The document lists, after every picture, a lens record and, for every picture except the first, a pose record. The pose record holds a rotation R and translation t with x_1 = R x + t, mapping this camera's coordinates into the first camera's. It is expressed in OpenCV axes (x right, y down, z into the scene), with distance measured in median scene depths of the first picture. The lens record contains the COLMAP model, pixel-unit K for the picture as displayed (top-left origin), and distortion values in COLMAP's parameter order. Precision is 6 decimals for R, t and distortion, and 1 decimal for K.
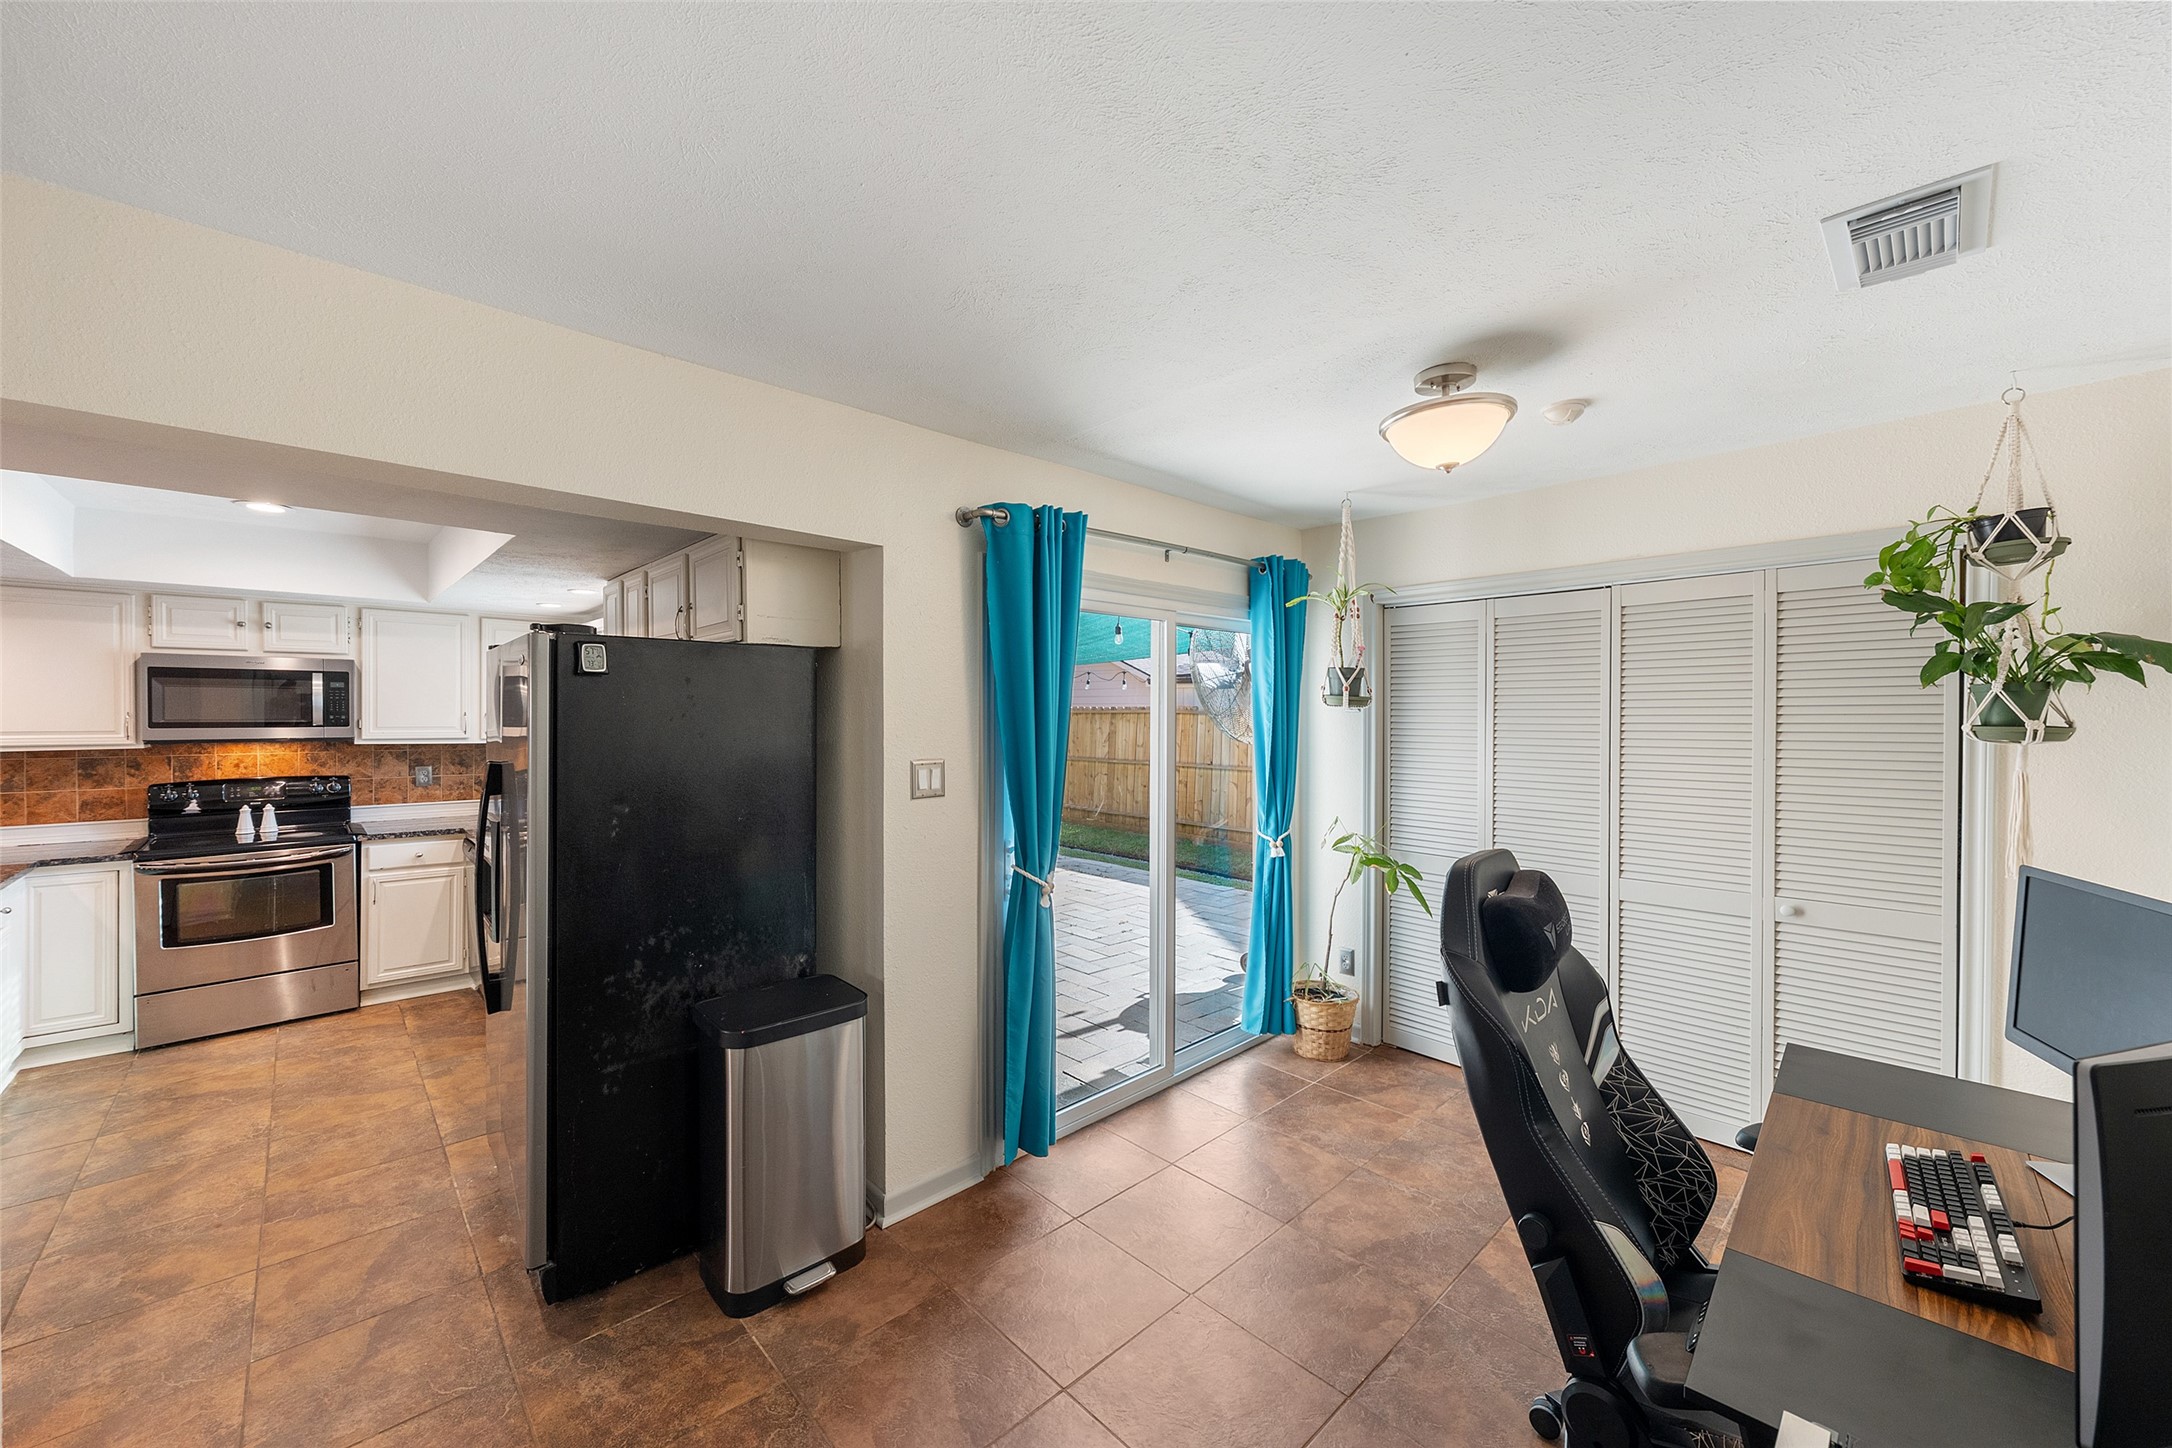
lens RADIAL K [[826.7, 0, 1080.6], [0, 826.7, 721.1], [0, 0, 1]] dist [-0.002505, 0.000121]
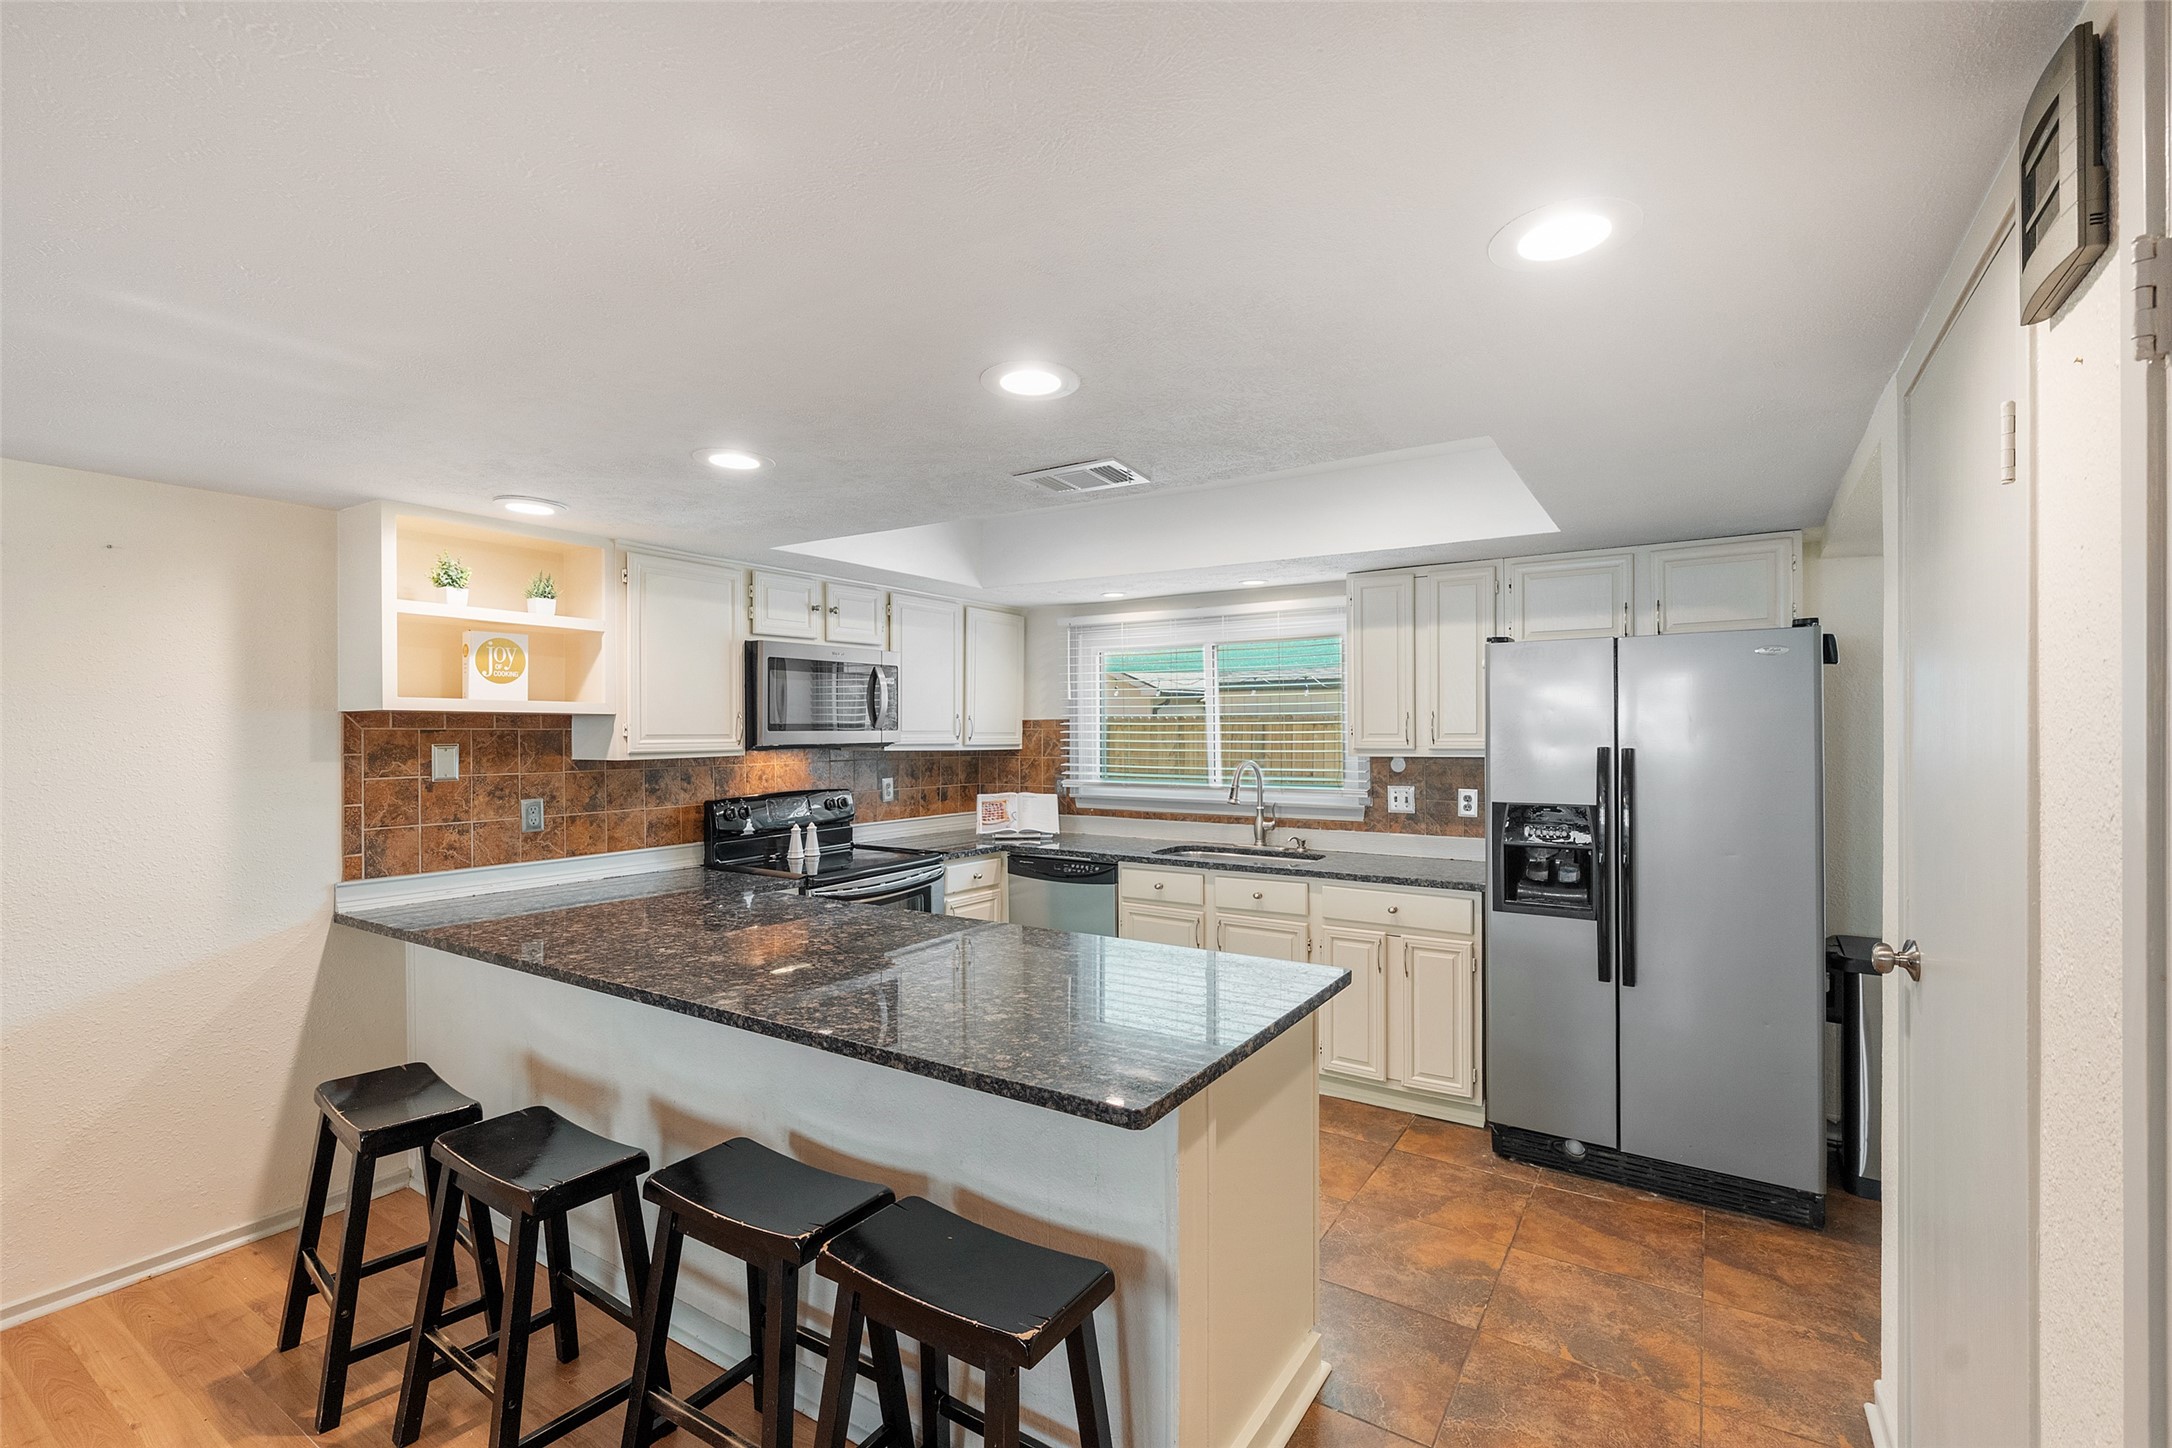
lens RADIAL K [[959.3, 0, 1076.5], [0, 959.3, 734.2], [0, 0, 1]] dist [0.003032, 0.000387]
pose [[0.971466, -0.008203, 0.237035, -0.989611], [0.009505, 0.999945, -0.004353, 0.018122], [-0.236987, 0.006481, 0.971491, -0.016271]]
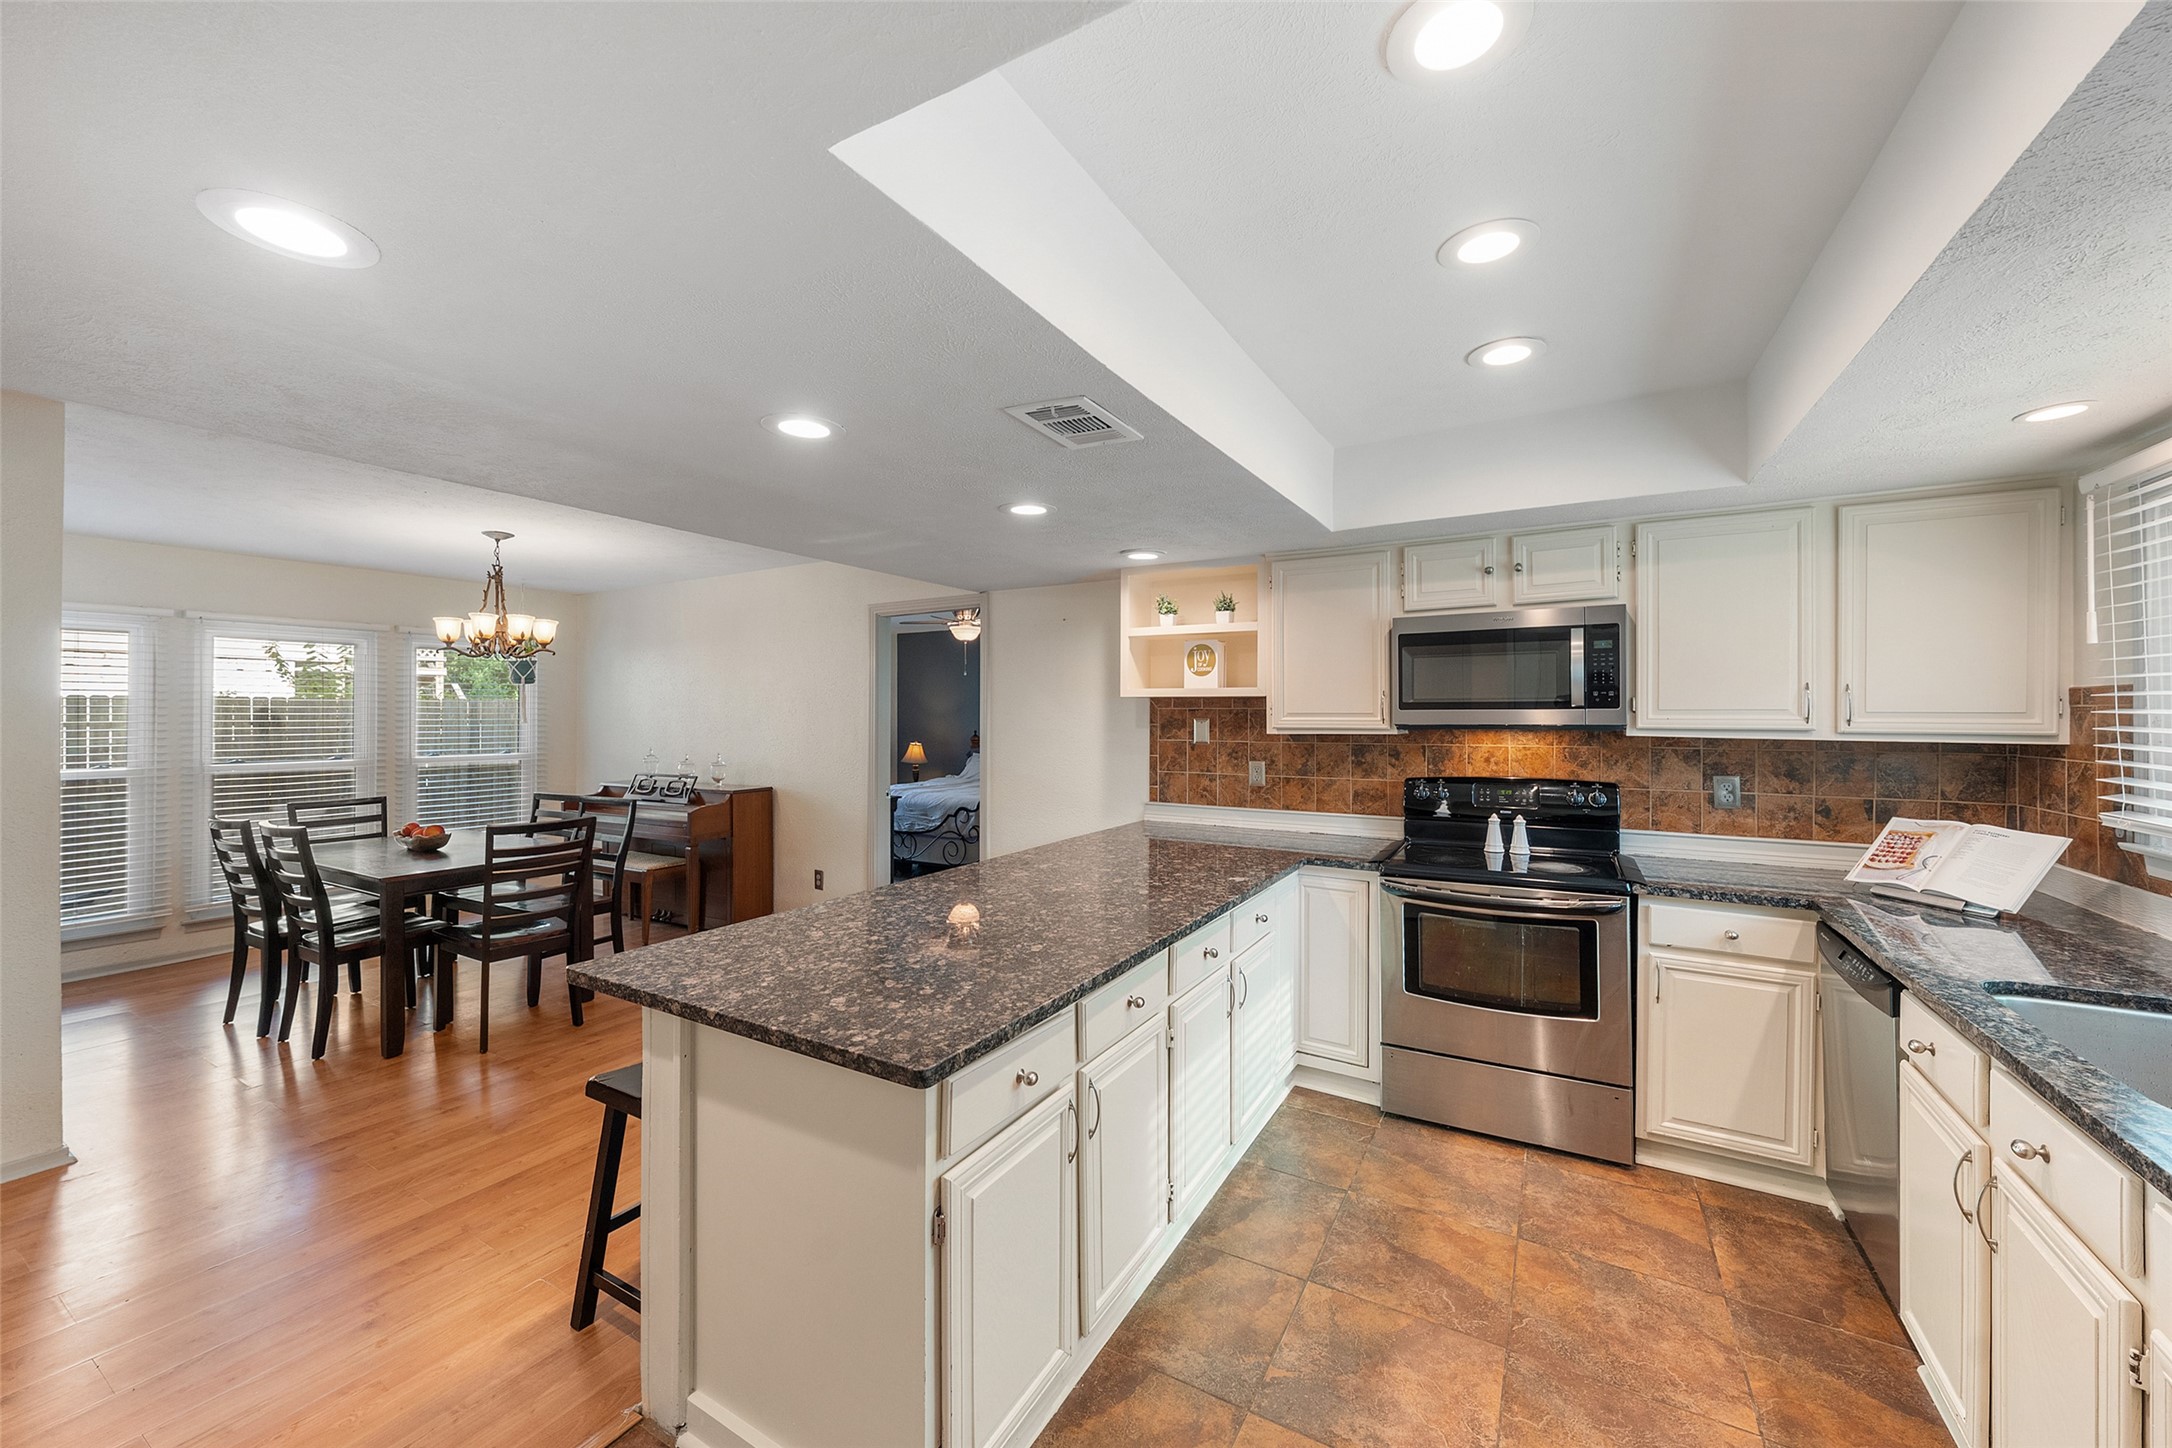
lens RADIAL K [[826.7, 0, 1081.5], [0, 826.7, 710.5], [0, 0, 1]] dist [-0.002505, 0.000121]
pose [[0.280364, -0.008109, -0.959859, -0.405448], [-0.007026, 0.999920, -0.010500, 0.019090], [0.959868, 0.009688, 0.280285, 0.438077]]
